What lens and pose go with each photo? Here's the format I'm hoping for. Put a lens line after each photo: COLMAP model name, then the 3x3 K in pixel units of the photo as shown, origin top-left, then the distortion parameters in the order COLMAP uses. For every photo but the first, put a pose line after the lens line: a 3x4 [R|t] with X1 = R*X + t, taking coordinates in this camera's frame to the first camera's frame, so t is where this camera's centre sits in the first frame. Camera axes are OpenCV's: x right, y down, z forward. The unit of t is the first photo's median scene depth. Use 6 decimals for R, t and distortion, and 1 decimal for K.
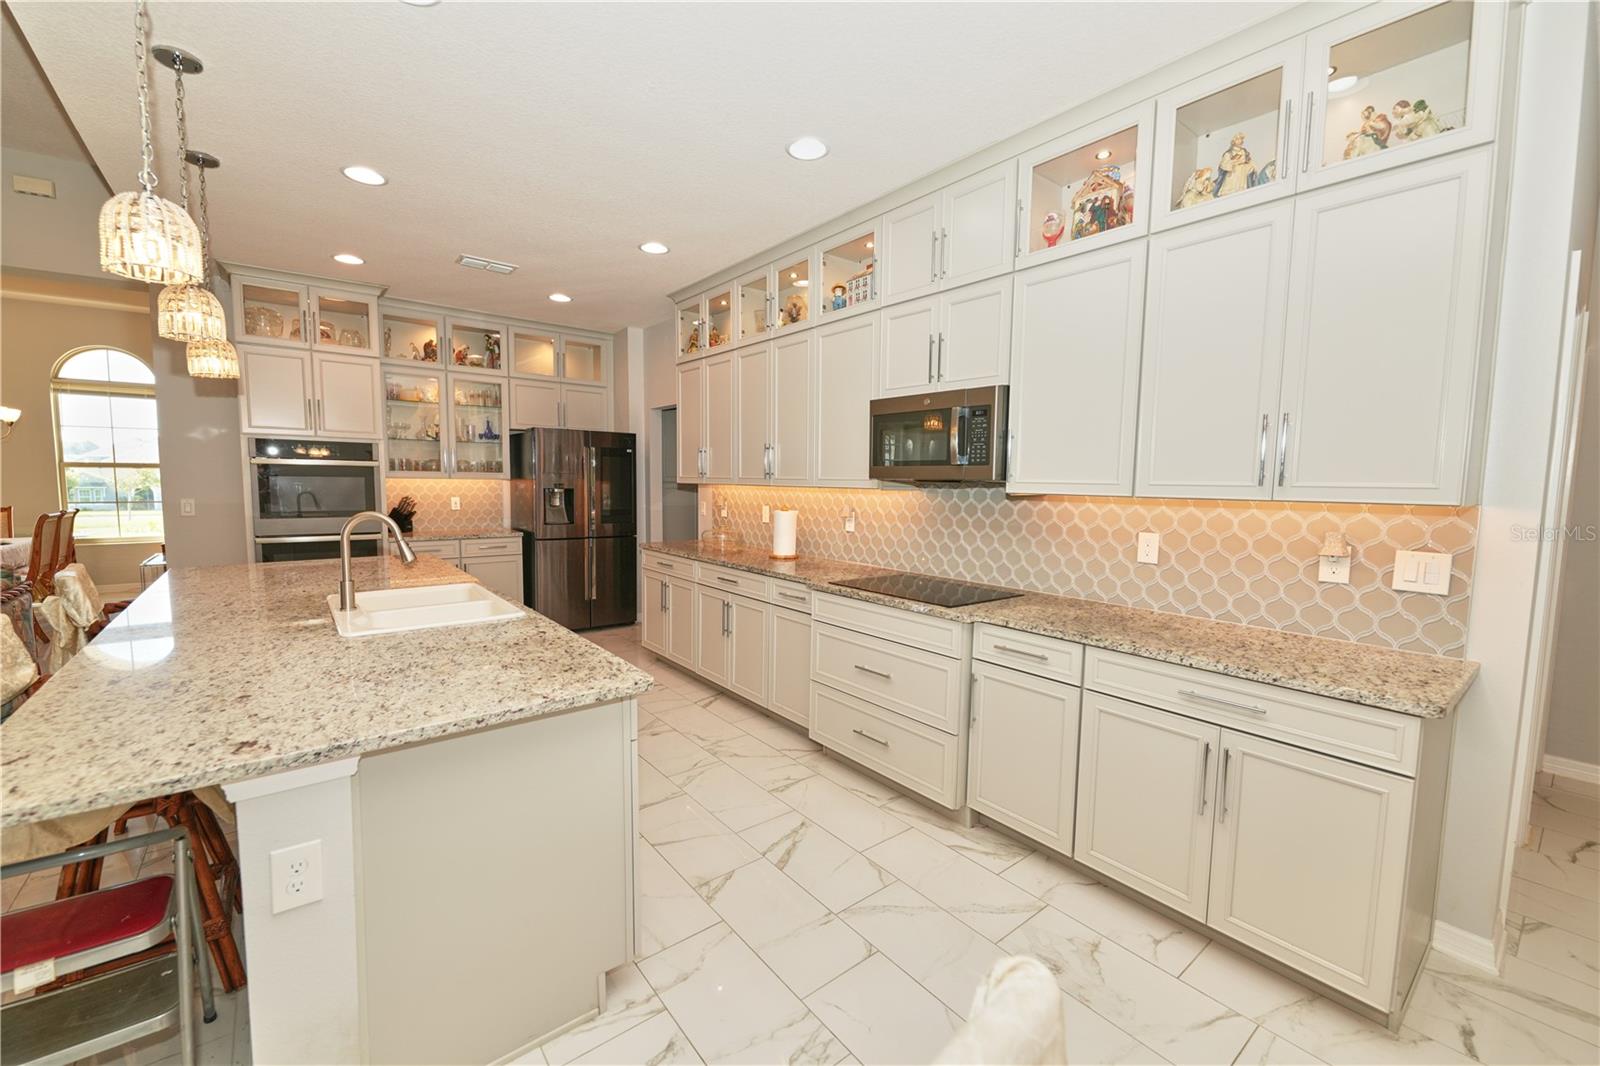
lens RADIAL K [[646.4, 0, 799.4], [0, 646.4, 536.1], [0, 0, 1]] dist [0.017653, -0.010293]
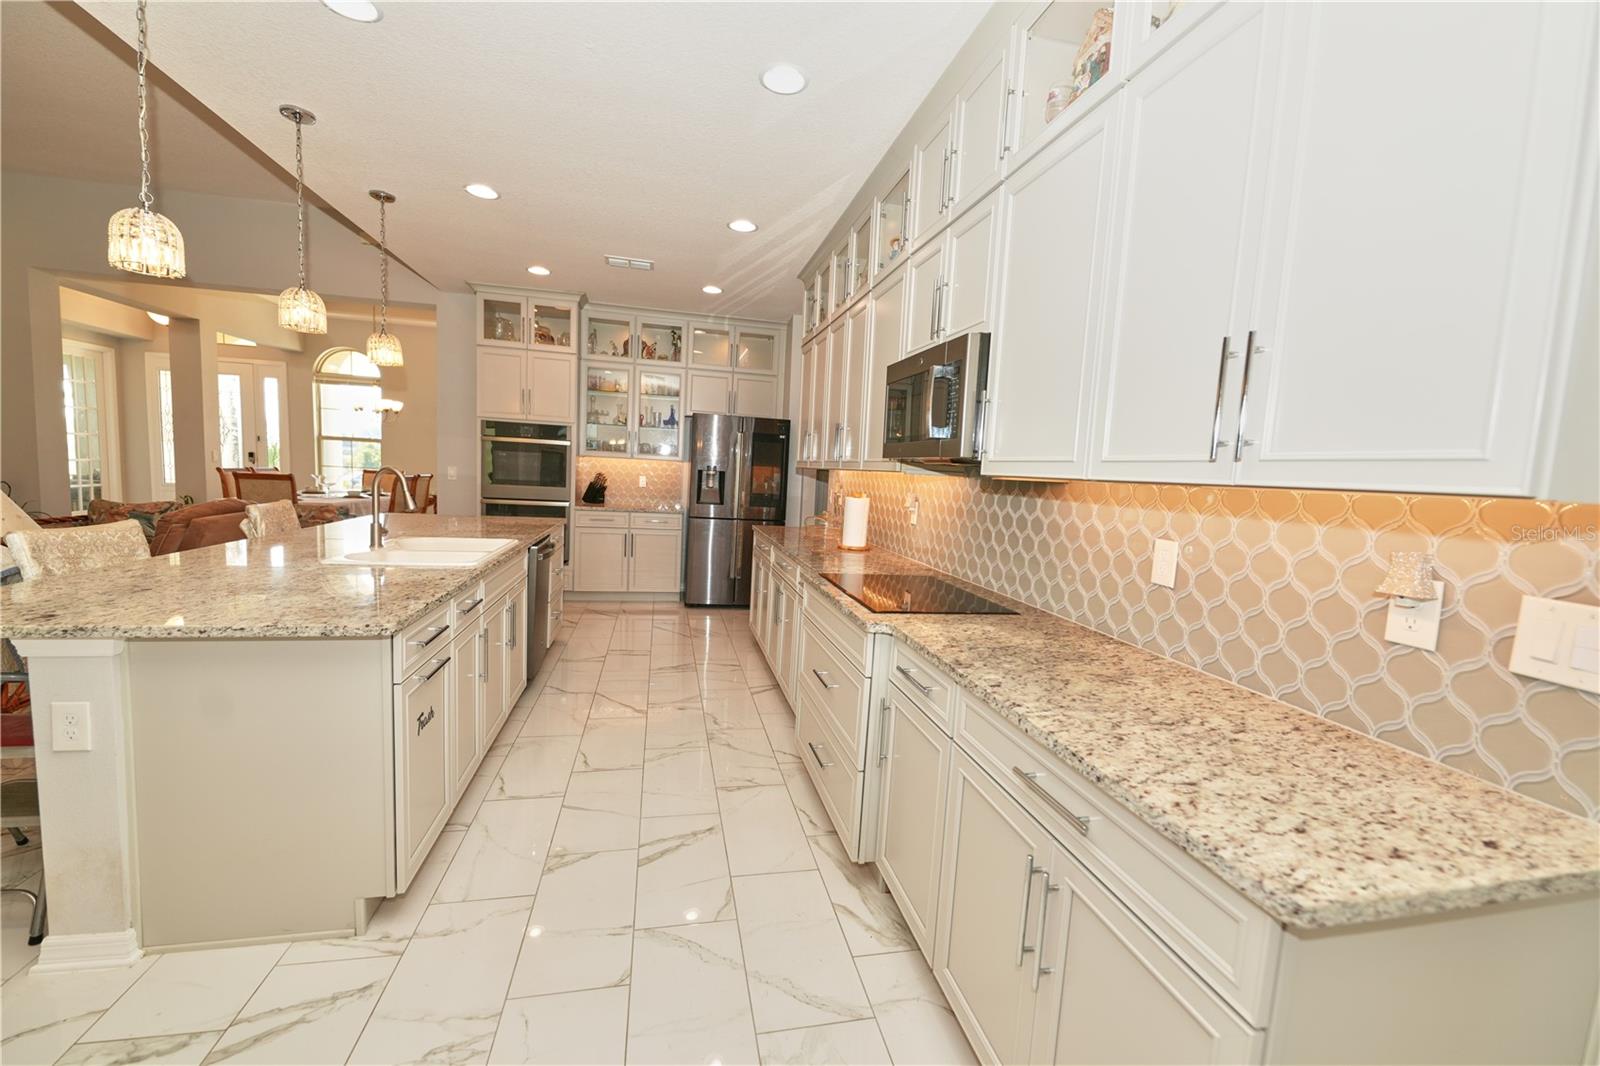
lens RADIAL K [[646.4, 0, 799.4], [0, 646.4, 536.1], [0, 0, 1]] dist [0.017653, -0.010293]
pose [[0.893621, 0.078989, -0.441817, 0.451415], [-0.079945, 0.996663, 0.016488, 0.008854], [0.441645, 0.020587, 0.896953, 0.215064]]
